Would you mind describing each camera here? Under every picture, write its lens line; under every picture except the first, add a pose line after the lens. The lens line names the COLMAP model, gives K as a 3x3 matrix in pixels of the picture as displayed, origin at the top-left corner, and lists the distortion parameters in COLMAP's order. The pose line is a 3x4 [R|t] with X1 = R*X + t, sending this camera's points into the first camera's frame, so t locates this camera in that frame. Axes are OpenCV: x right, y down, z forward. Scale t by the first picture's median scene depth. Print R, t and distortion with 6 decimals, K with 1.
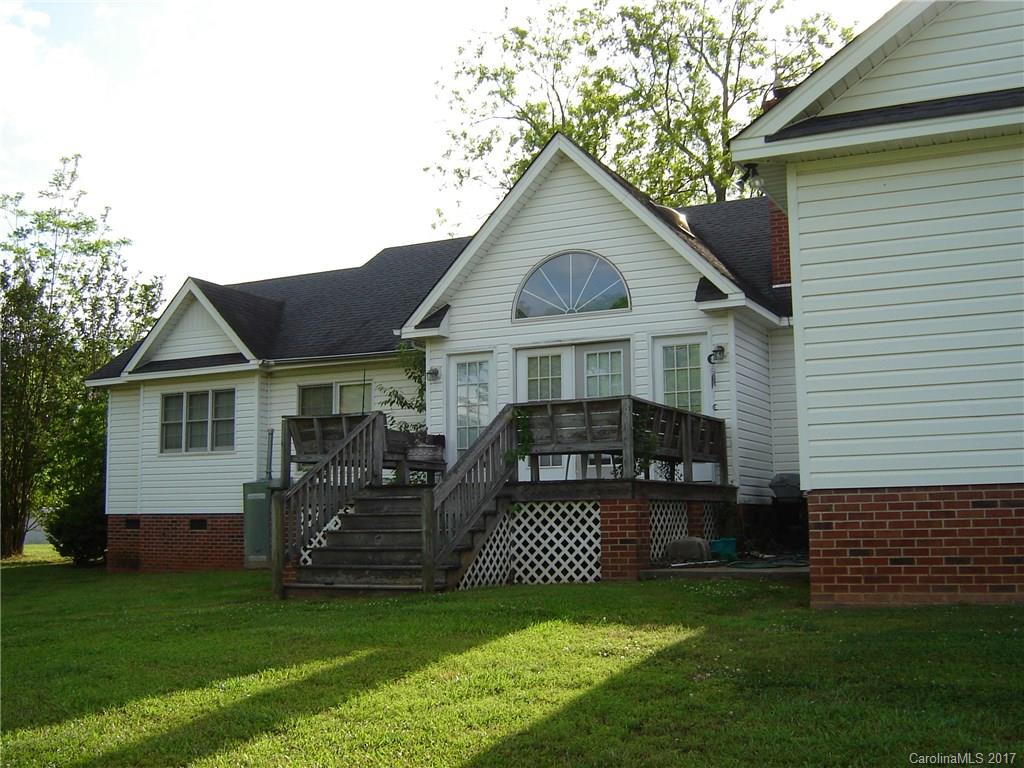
lens RADIAL K [[1152.0, 0, 512.0], [0, 1152.0, 384.0], [0, 0, 1]] dist [-0.109821, -0.041740]
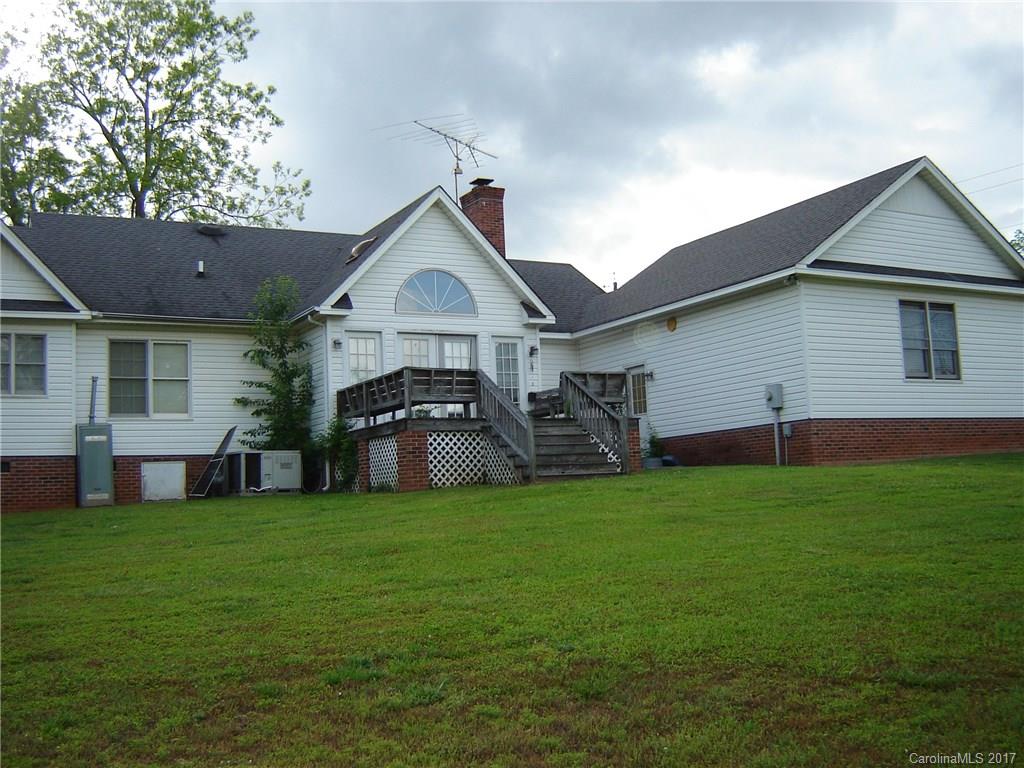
lens RADIAL K [[1152.0, 0, 512.0], [0, 1152.0, 384.0], [0, 0, 1]] dist [-0.109821, -0.041740]
pose [[0.572078, 0.072722, 0.816969, -0.852322], [-0.062670, 0.997025, -0.044865, 0.069127], [-0.817801, -0.025533, 0.574934, 0.075462]]
